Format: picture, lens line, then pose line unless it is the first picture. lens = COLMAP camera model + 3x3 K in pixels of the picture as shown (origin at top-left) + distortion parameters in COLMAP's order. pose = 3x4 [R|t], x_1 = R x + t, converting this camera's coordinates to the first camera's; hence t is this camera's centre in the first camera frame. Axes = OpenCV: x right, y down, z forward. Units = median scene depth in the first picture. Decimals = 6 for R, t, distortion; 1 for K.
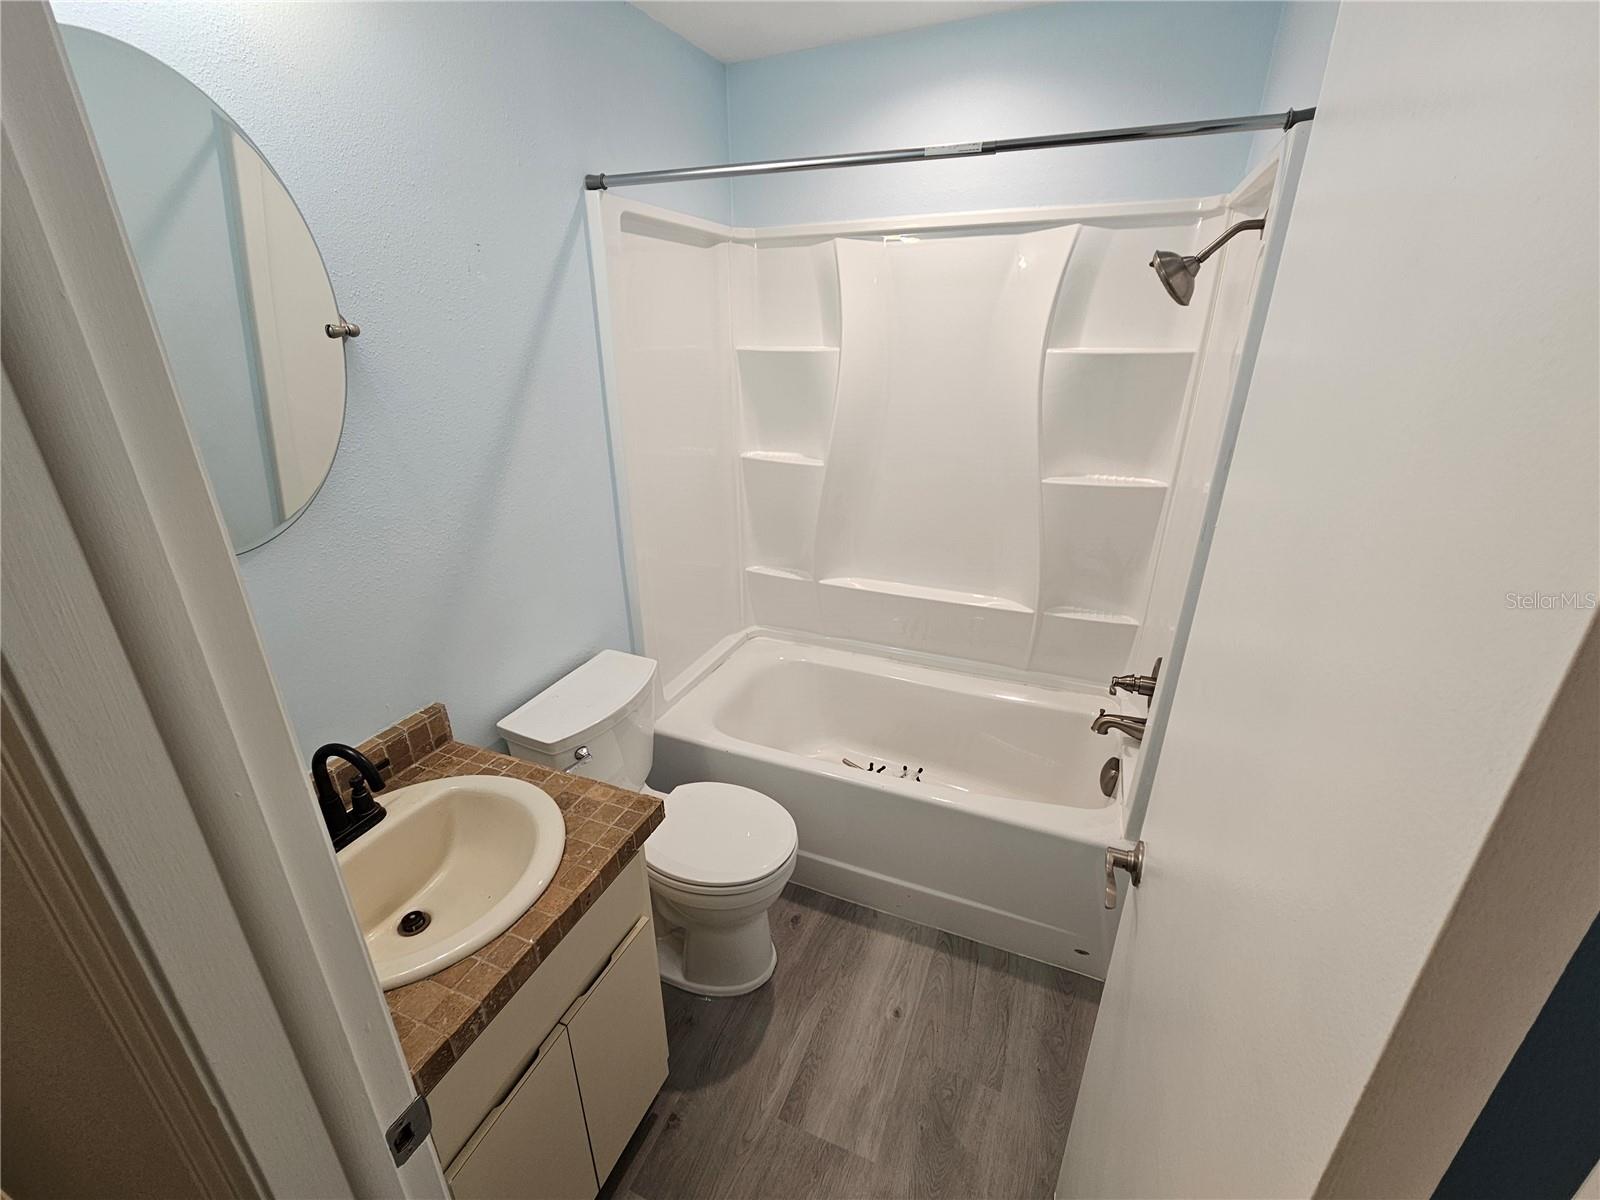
lens RADIAL K [[657.2, 0, 794.9], [0, 657.2, 596.0], [0, 0, 1]] dist [-0.002425, -0.000471]
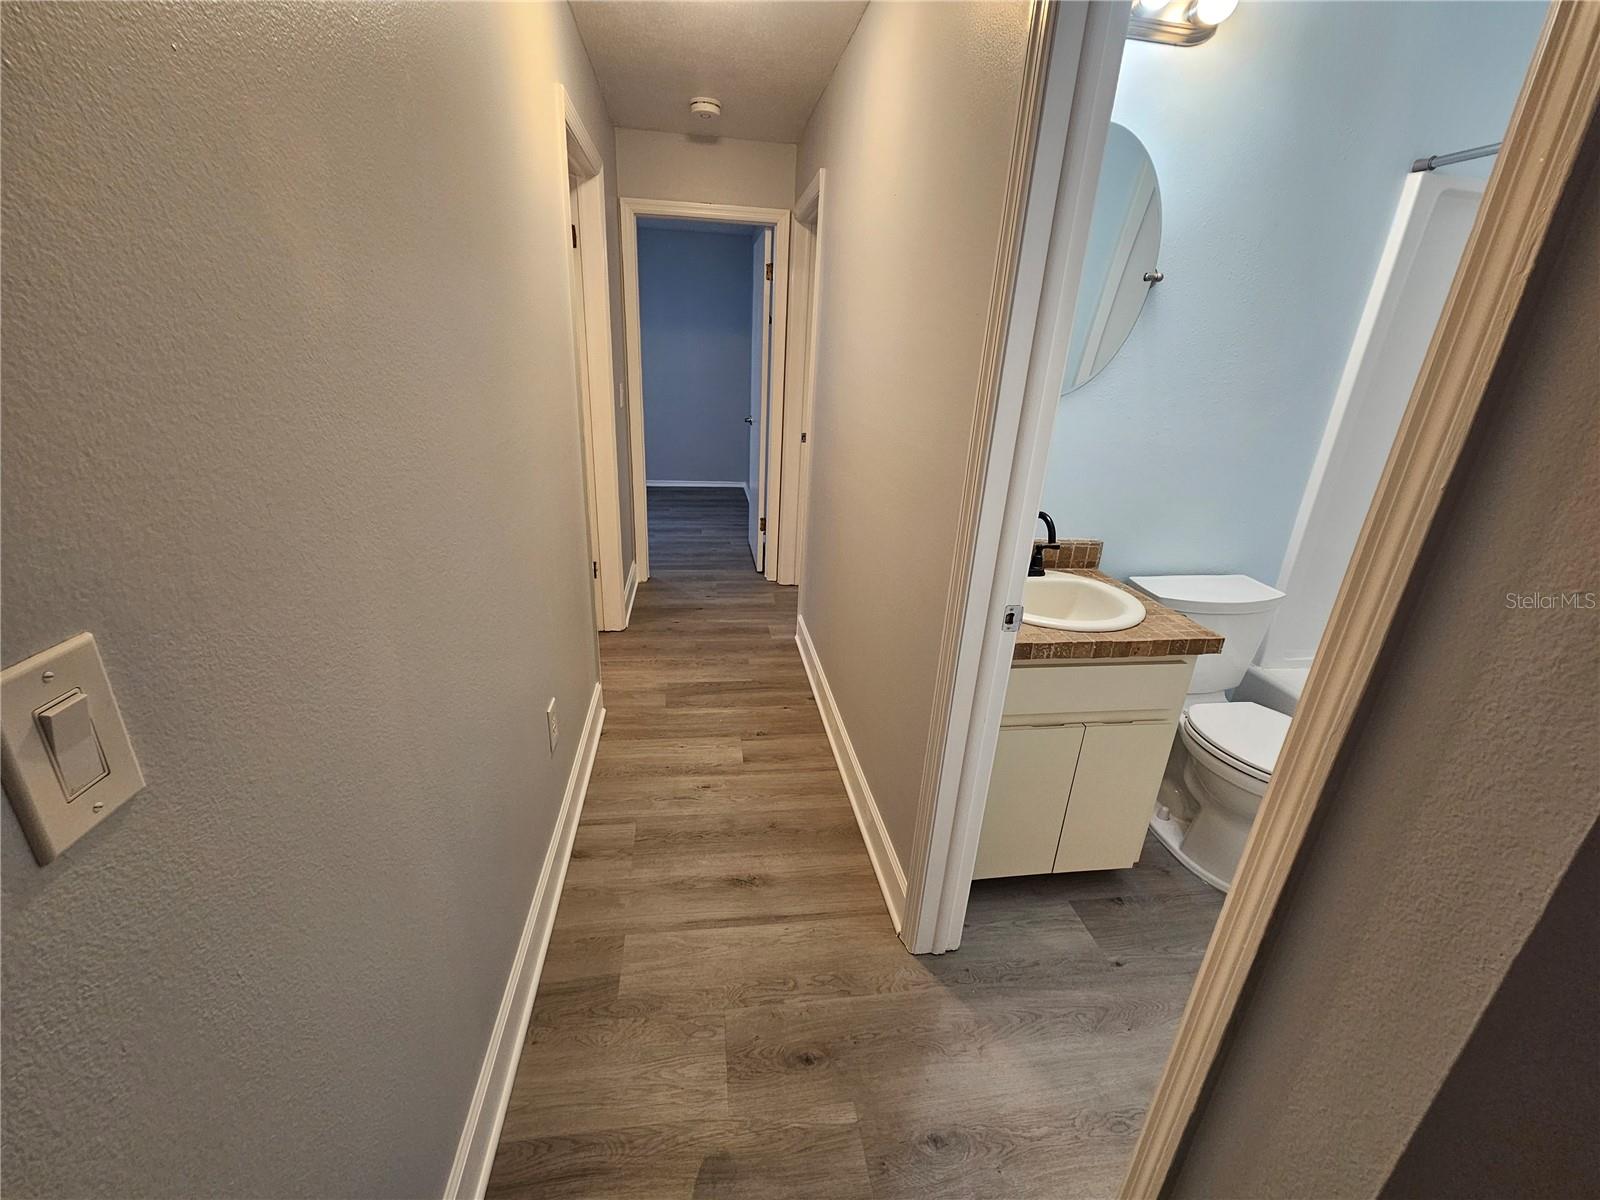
lens RADIAL K [[657.2, 0, 802.2], [0, 657.2, 589.3], [0, 0, 1]] dist [-0.002425, -0.000471]
pose [[0.516231, 0.331031, -0.789888, 0.309962], [-0.368340, 0.918443, 0.144178, 0.298225], [0.773195, 0.216518, 0.596061, -0.367653]]
